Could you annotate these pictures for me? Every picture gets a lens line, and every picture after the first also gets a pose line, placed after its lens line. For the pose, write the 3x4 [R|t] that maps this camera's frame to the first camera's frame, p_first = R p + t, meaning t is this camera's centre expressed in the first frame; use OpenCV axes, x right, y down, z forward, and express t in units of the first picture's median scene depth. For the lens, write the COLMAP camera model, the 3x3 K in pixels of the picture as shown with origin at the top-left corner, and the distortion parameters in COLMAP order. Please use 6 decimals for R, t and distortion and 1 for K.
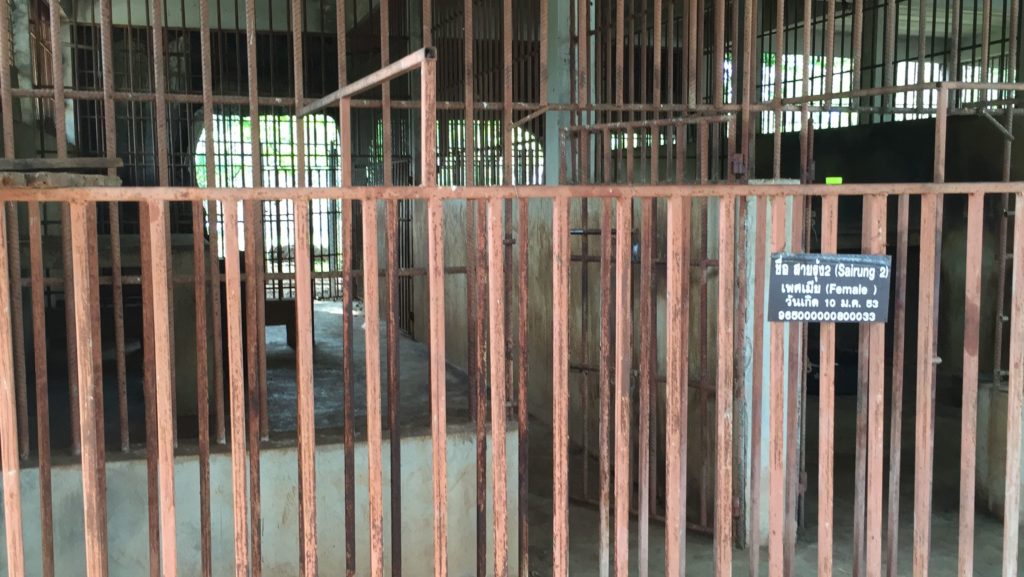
lens RADIAL K [[1057.1, 0, 512.0], [0, 1057.1, 288.5], [0, 0, 1]] dist [0.043294, -0.015906]
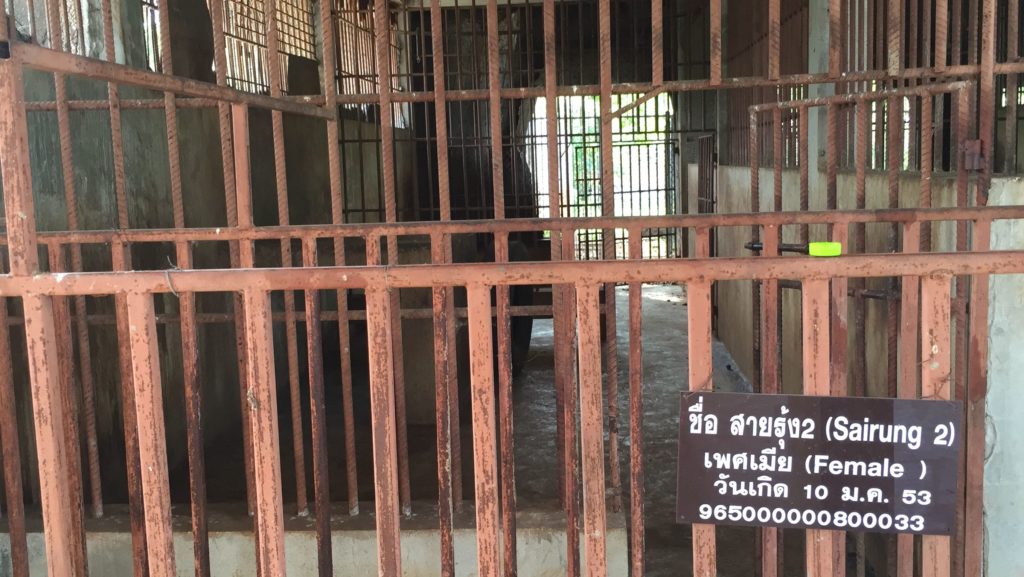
lens RADIAL K [[1057.1, 0, 512.0], [0, 1057.1, 288.5], [0, 0, 1]] dist [0.043294, -0.015906]
pose [[0.926076, 0.020835, -0.376762, 0.354577], [-0.008005, 0.999335, 0.035587, -0.099261], [0.377252, -0.029941, 0.925626, 0.485630]]
